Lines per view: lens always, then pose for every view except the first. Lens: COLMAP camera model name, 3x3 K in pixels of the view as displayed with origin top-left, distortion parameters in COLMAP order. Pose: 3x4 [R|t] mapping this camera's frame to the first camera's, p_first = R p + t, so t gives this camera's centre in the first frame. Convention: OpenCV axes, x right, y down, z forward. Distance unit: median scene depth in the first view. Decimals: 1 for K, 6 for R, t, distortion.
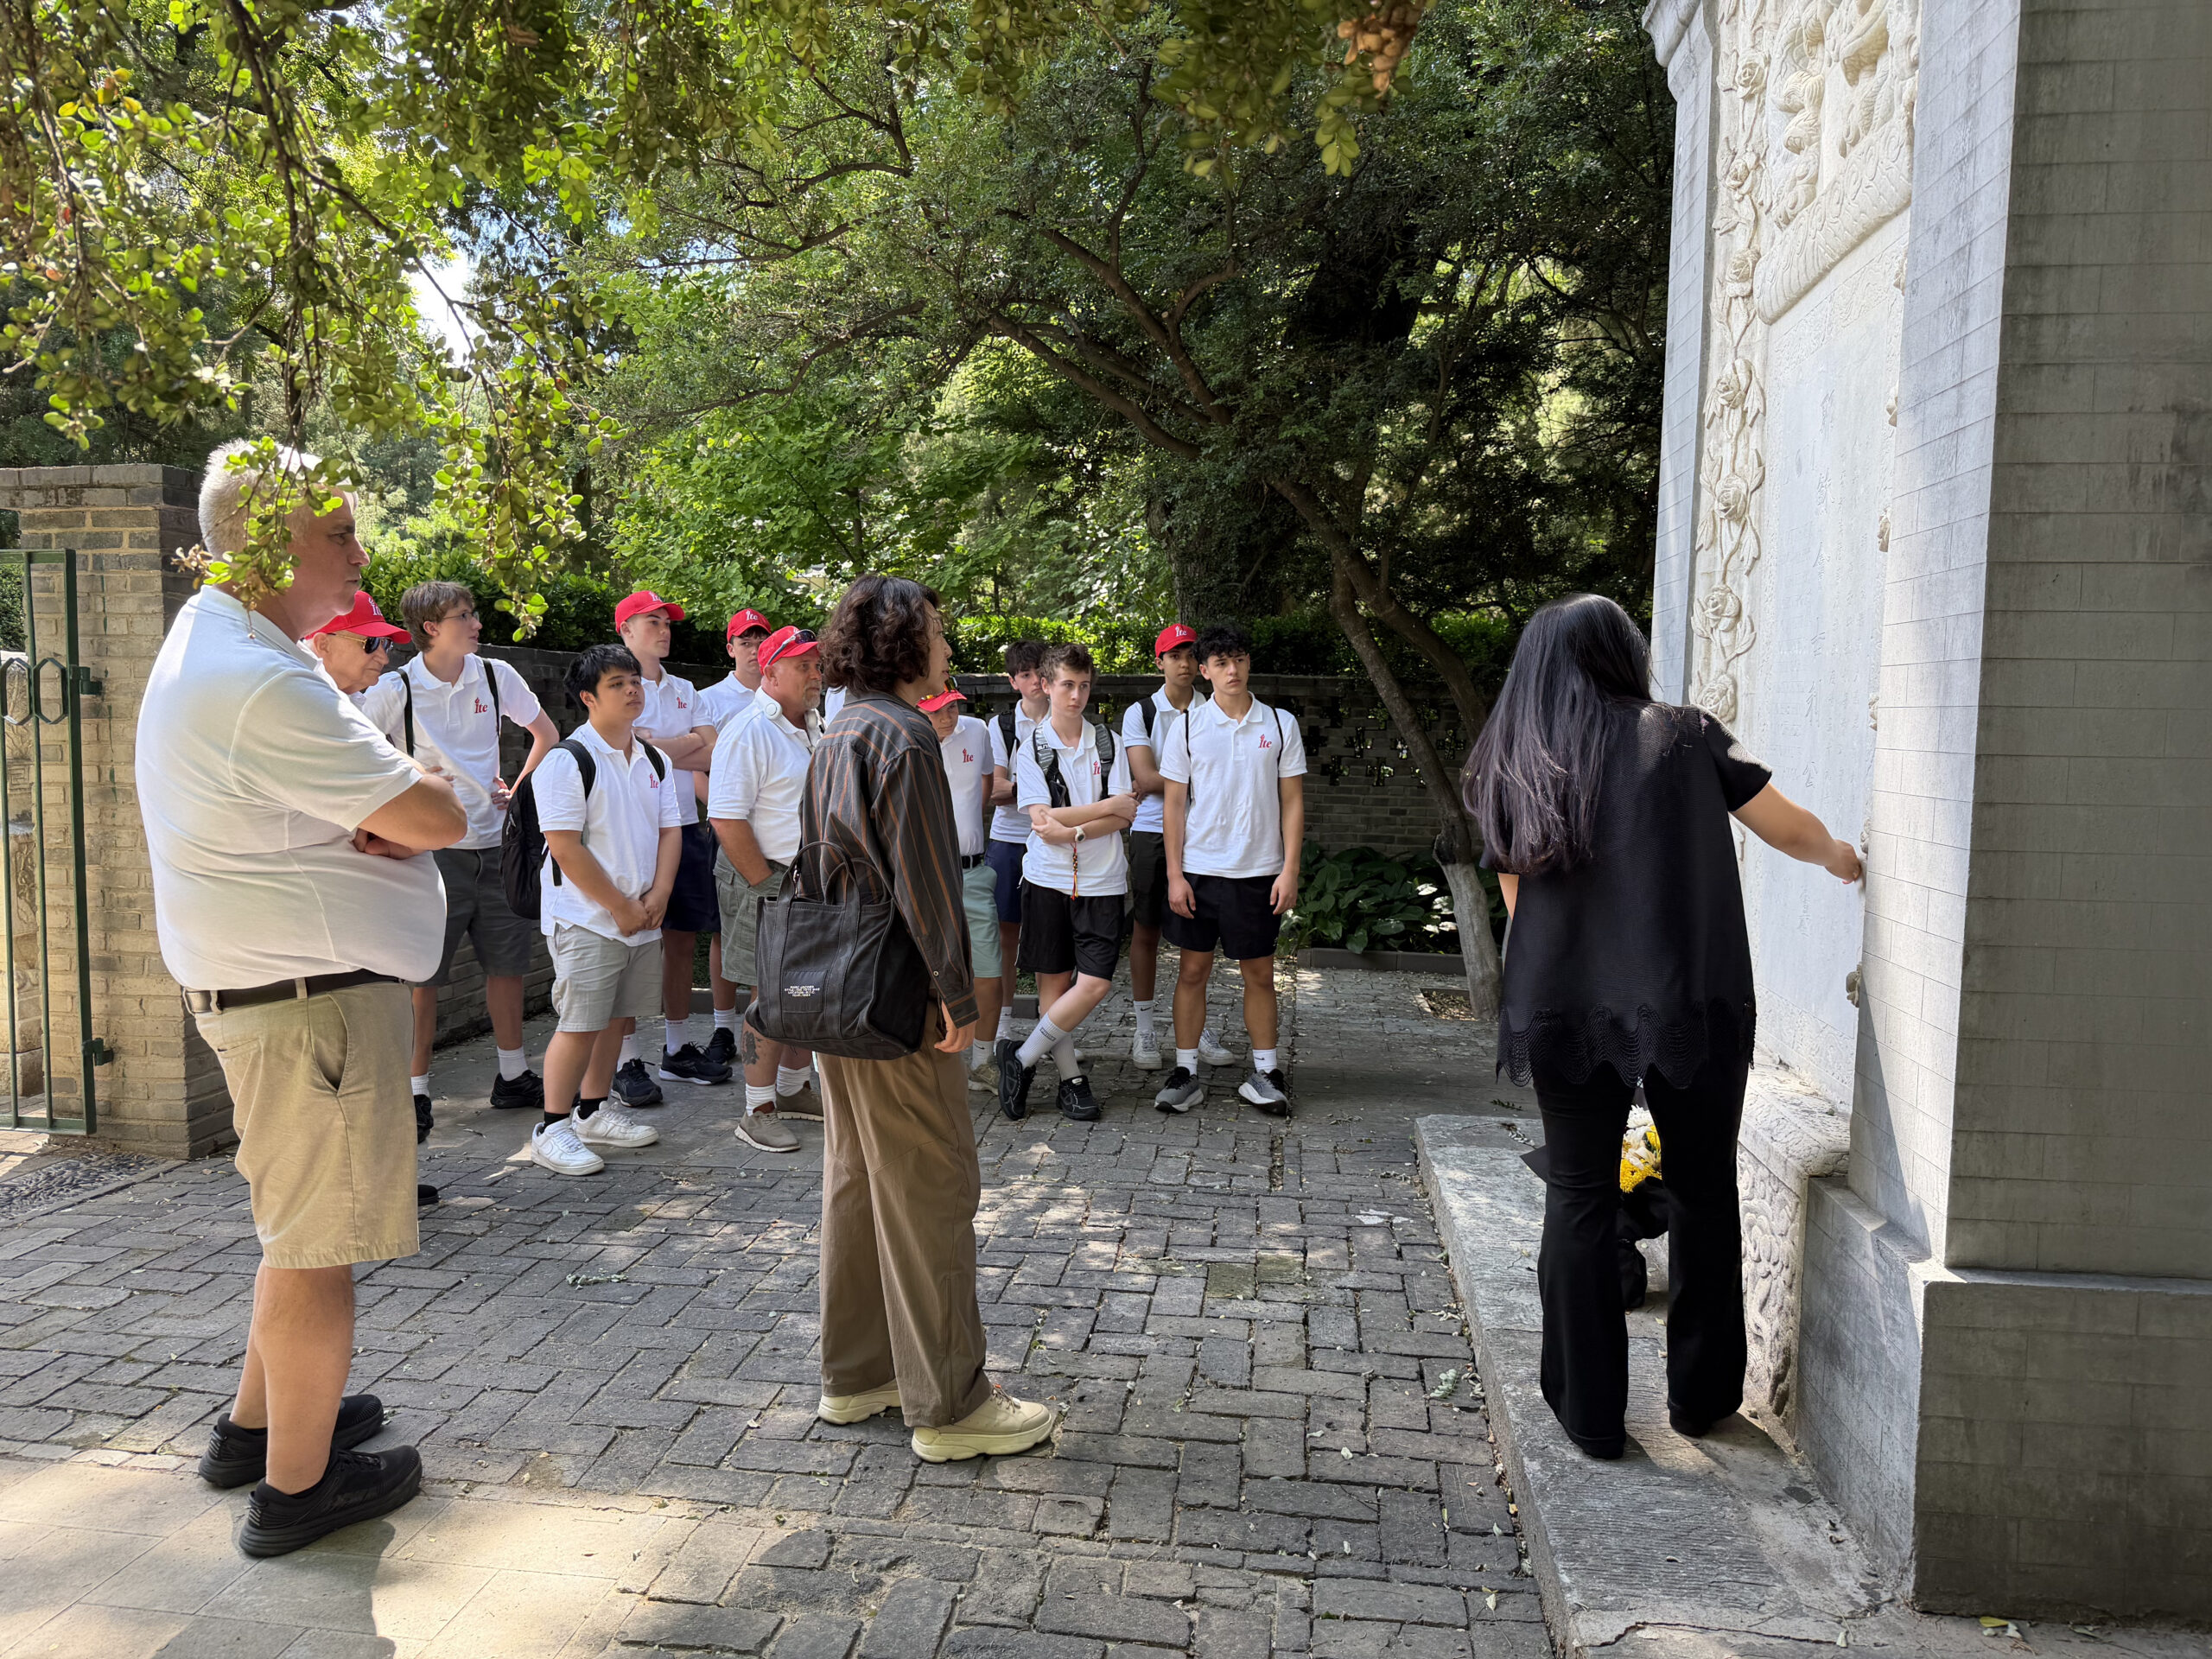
lens RADIAL K [[1526.5, 0, 1092.1], [0, 1526.5, 823.6], [0, 0, 1]] dist [0.001107, -0.008881]
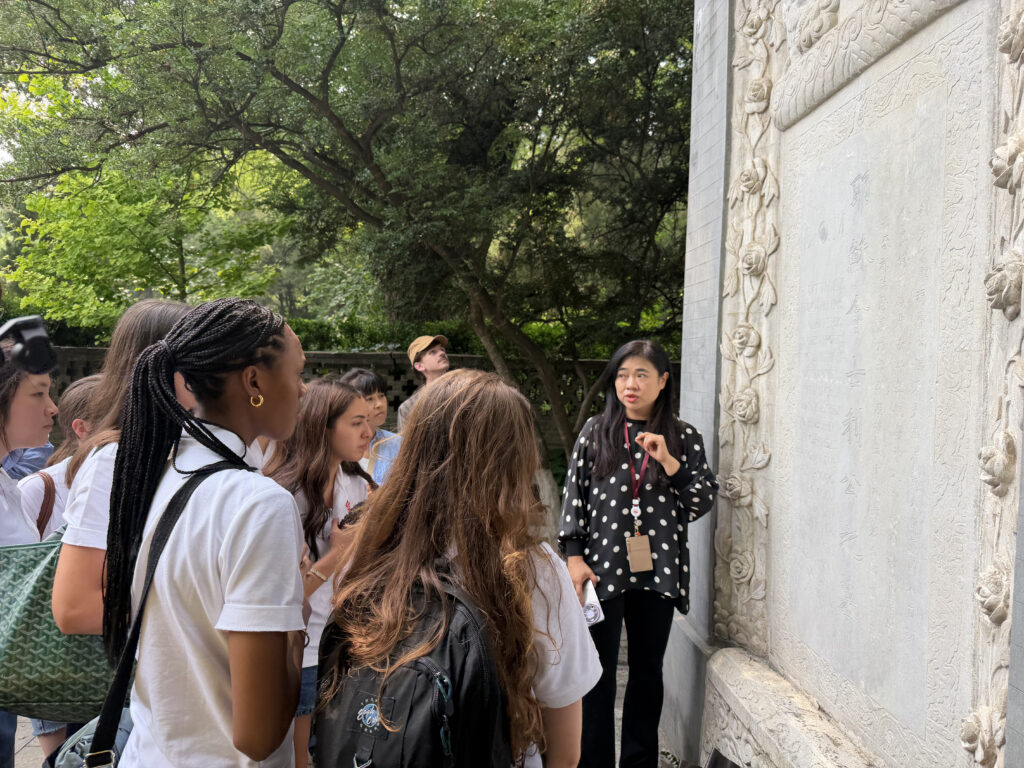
lens RADIAL K [[706.7, 0, 513.6], [0, 706.7, 389.0], [0, 0, 1]] dist [0.001107, -0.008881]
pose [[0.977376, -0.002777, 0.211489, 0.077317], [0.009822, 0.999431, -0.032268, -0.079374], [-0.211279, 0.033616, 0.976848, 0.431049]]
